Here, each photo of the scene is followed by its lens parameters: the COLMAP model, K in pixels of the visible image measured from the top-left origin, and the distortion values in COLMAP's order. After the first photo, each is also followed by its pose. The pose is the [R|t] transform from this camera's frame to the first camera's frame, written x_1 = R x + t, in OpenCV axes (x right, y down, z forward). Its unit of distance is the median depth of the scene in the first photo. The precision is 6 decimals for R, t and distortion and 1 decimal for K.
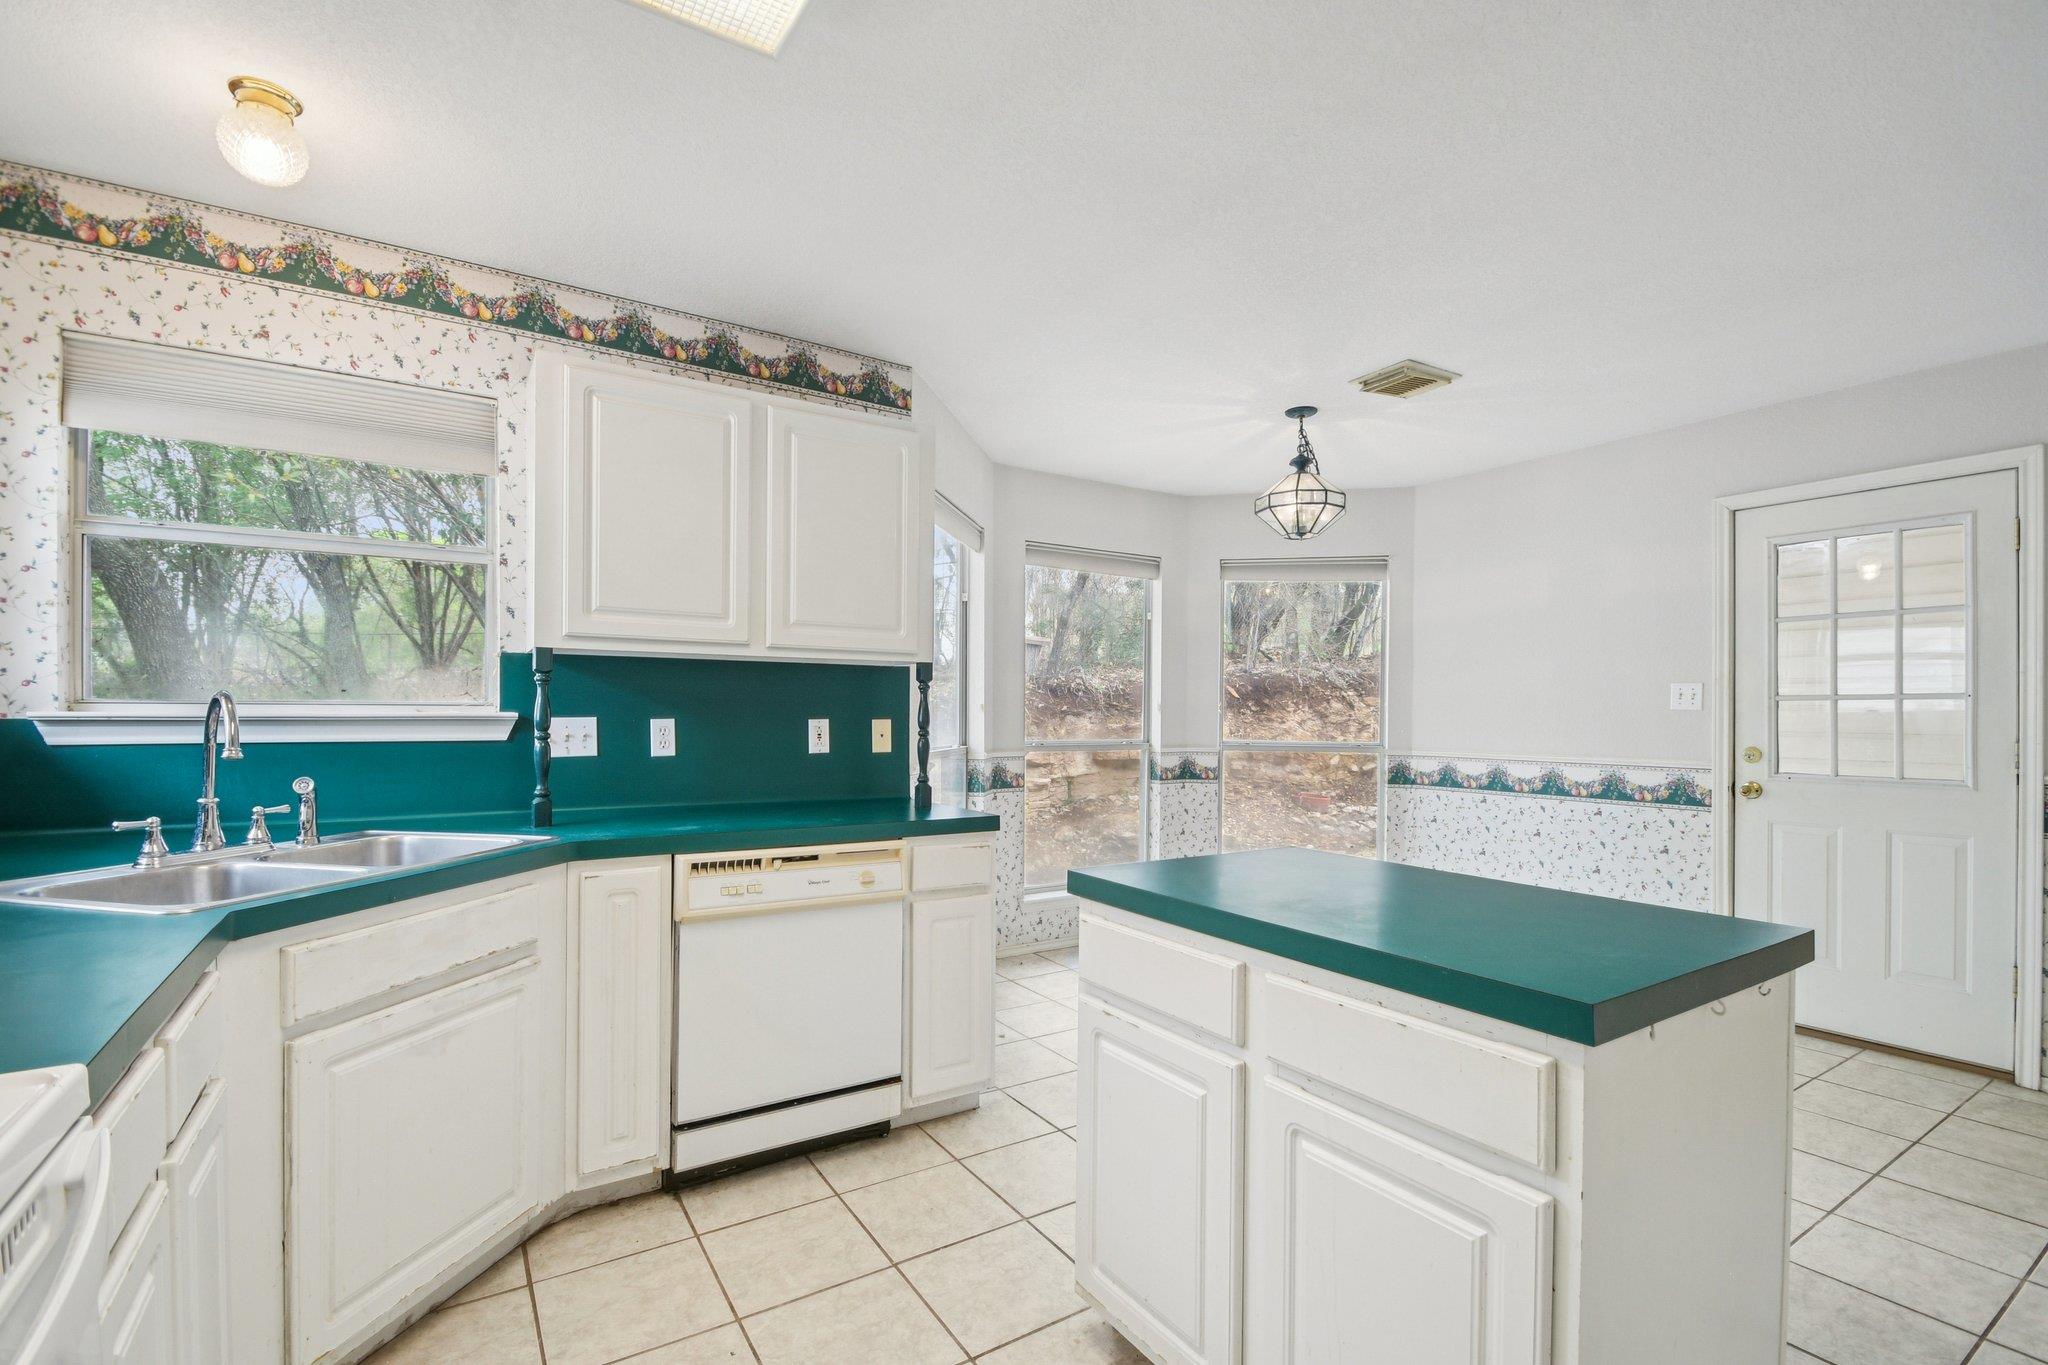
lens RADIAL K [[908.5, 0, 1019.5], [0, 908.5, 716.4], [0, 0, 1]] dist [0.026812, -0.024142]
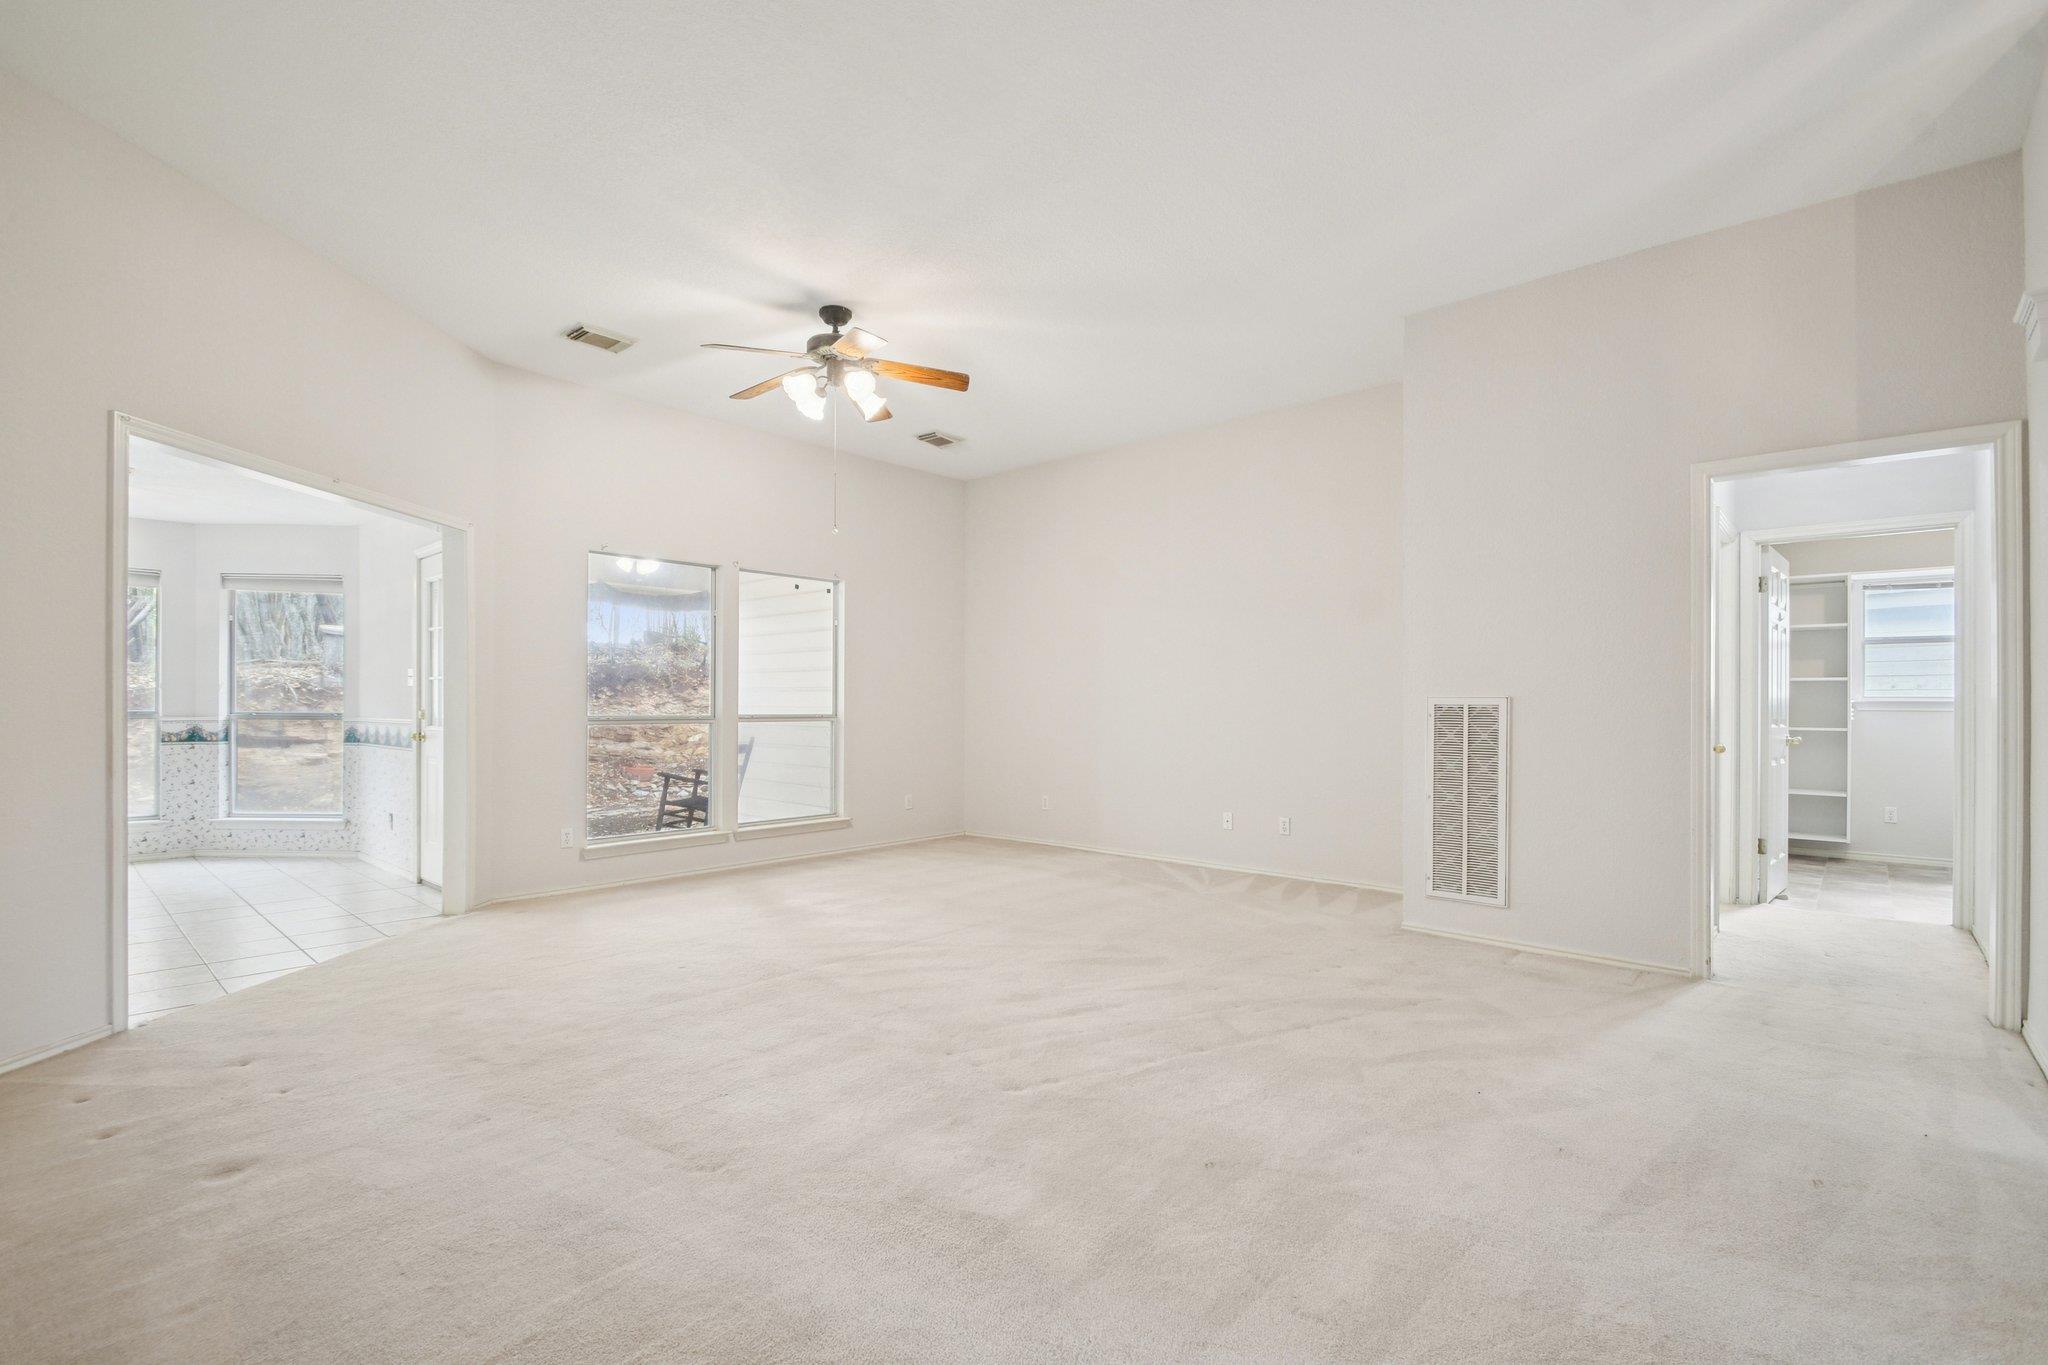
lens RADIAL K [[913.9, 0, 1018.4], [0, 913.9, 706.7], [0, 0, 1]] dist [0.016133, -0.021231]
pose [[0.965467, -0.001176, 0.260522, 1.253794], [0.001783, 0.999996, -0.002095, 0.031208], [-0.260519, 0.002487, 0.965466, -0.720129]]
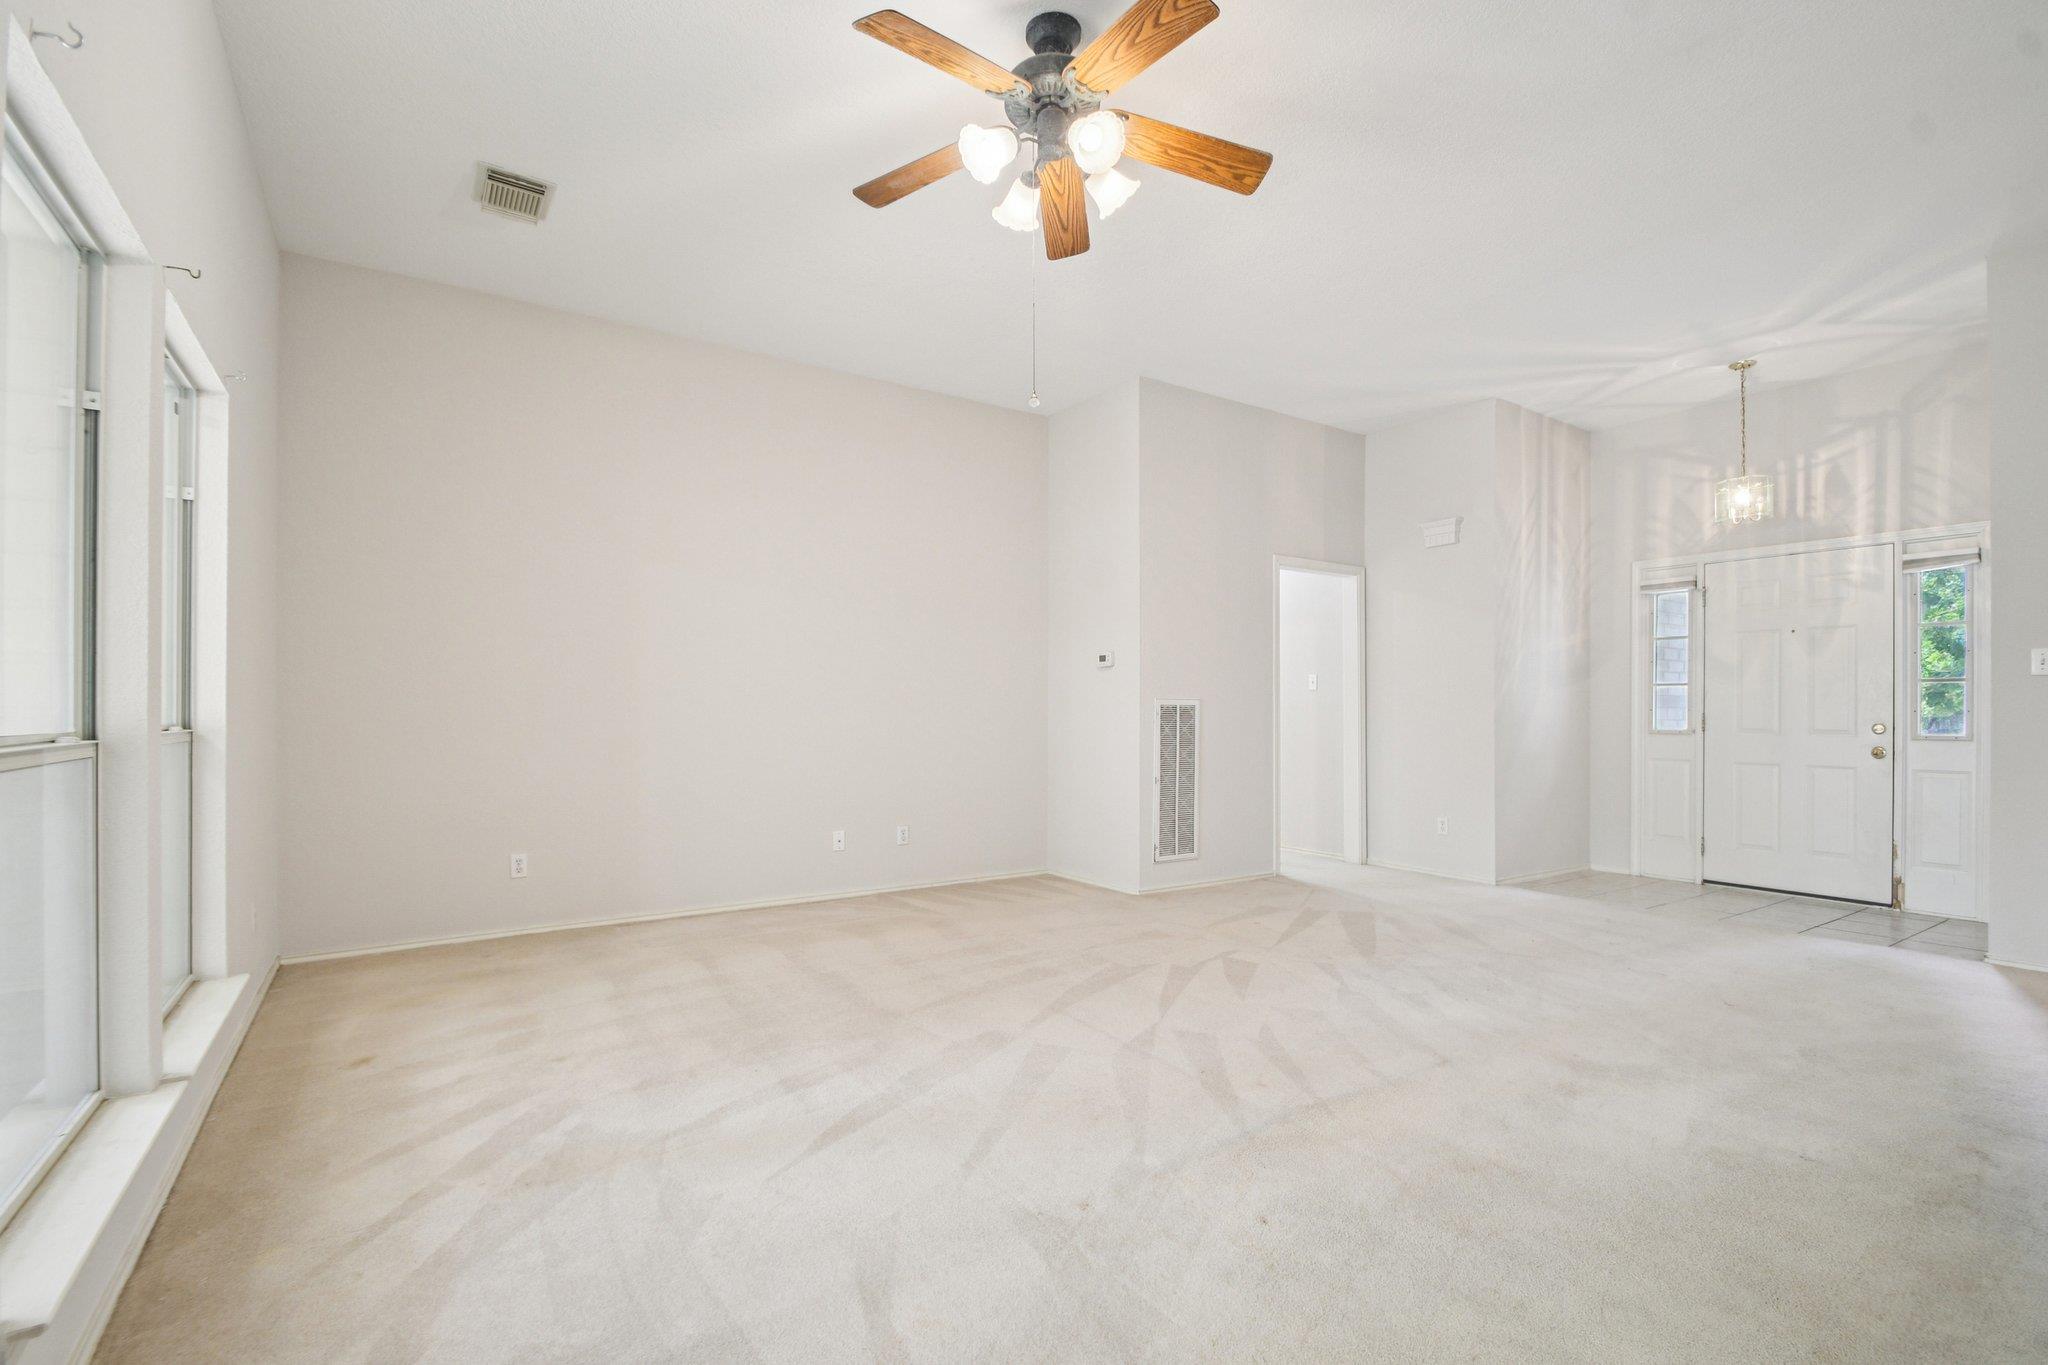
lens RADIAL K [[913.9, 0, 1018.4], [0, 913.9, 706.7], [0, 0, 1]] dist [0.016133, -0.021231]
pose [[-0.009873, 0.001606, 0.999950, 0.669567], [0.002556, 0.999995, -0.001581, 0.031098], [-0.999948, 0.002541, -0.009878, 0.444830]]
